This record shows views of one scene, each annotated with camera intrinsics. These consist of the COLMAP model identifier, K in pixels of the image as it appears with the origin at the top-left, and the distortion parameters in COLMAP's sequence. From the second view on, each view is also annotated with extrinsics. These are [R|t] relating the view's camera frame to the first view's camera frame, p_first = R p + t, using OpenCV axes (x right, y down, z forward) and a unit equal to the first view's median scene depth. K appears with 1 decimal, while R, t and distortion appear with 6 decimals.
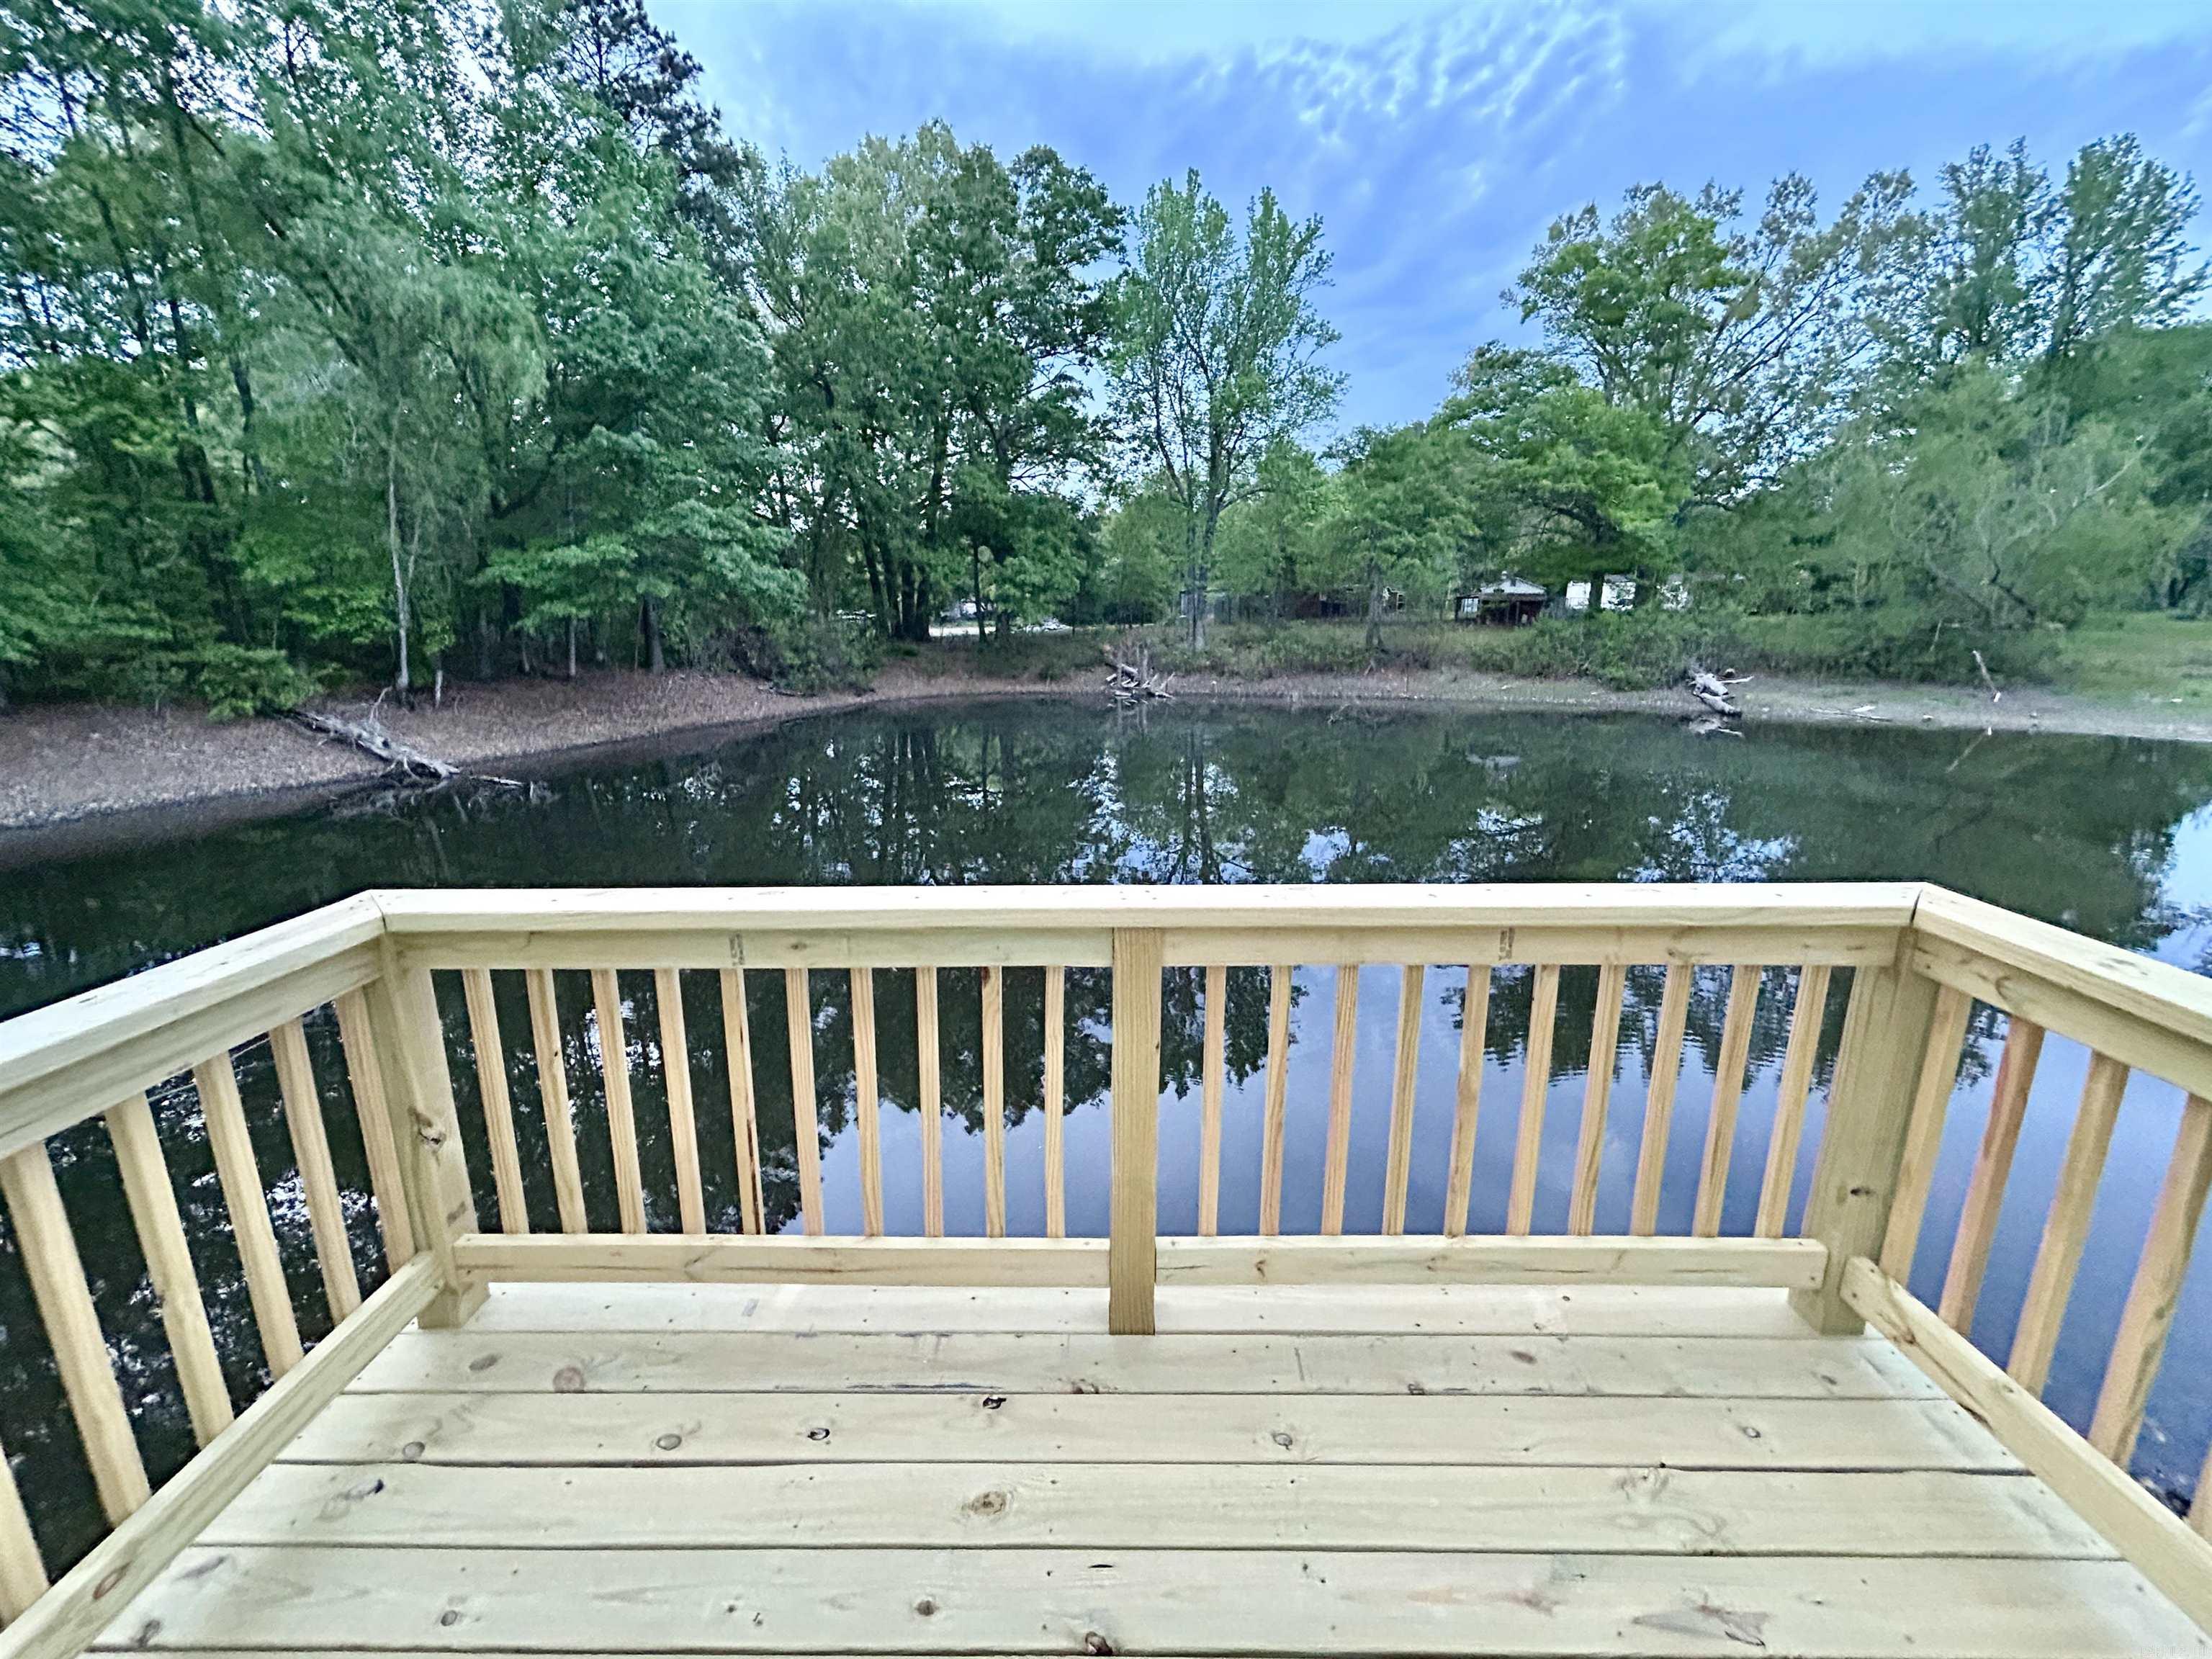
lens RADIAL K [[900.3, 0, 1101.1], [0, 900.3, 830.9], [0, 0, 1]] dist [-0.000825, 0.000161]
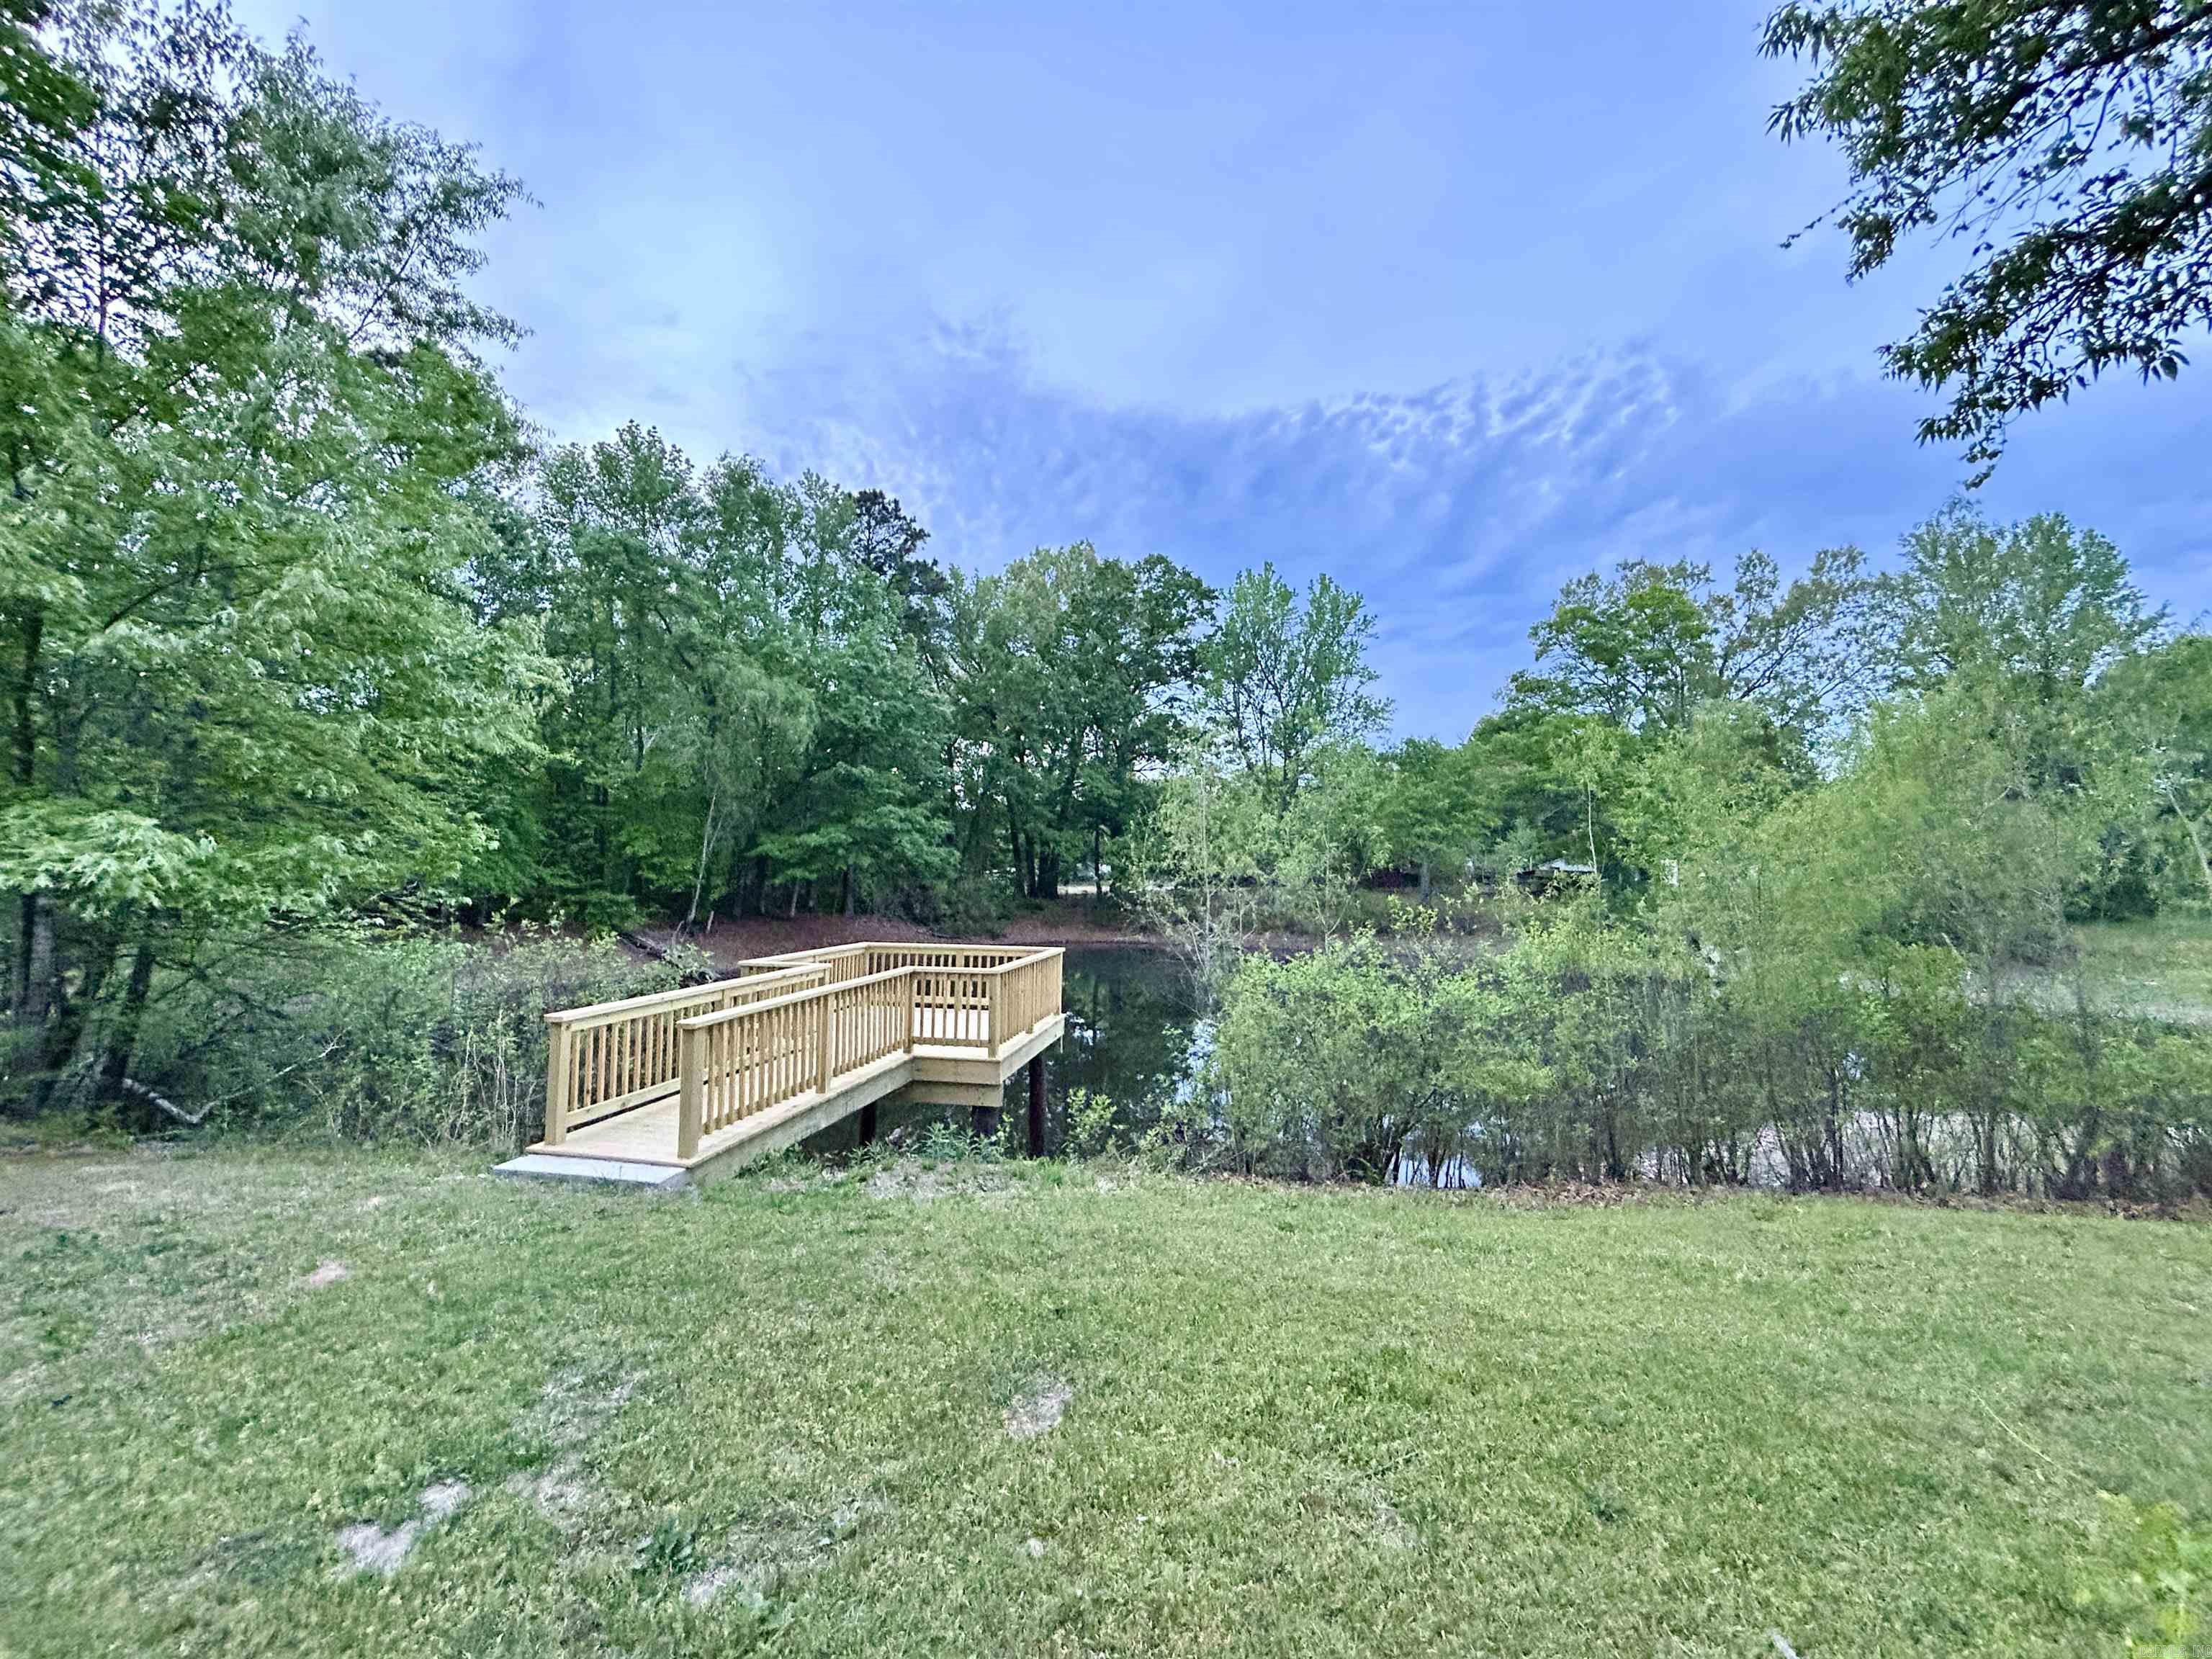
lens RADIAL K [[900.3, 0, 1101.1], [0, 900.3, 830.9], [0, 0, 1]] dist [-0.000825, 0.000161]
pose [[0.986525, 0.014963, -0.162925, 0.090717], [-0.059690, 0.960088, -0.273255, 0.042843], [0.152333, 0.279298, 0.948044, -0.236073]]
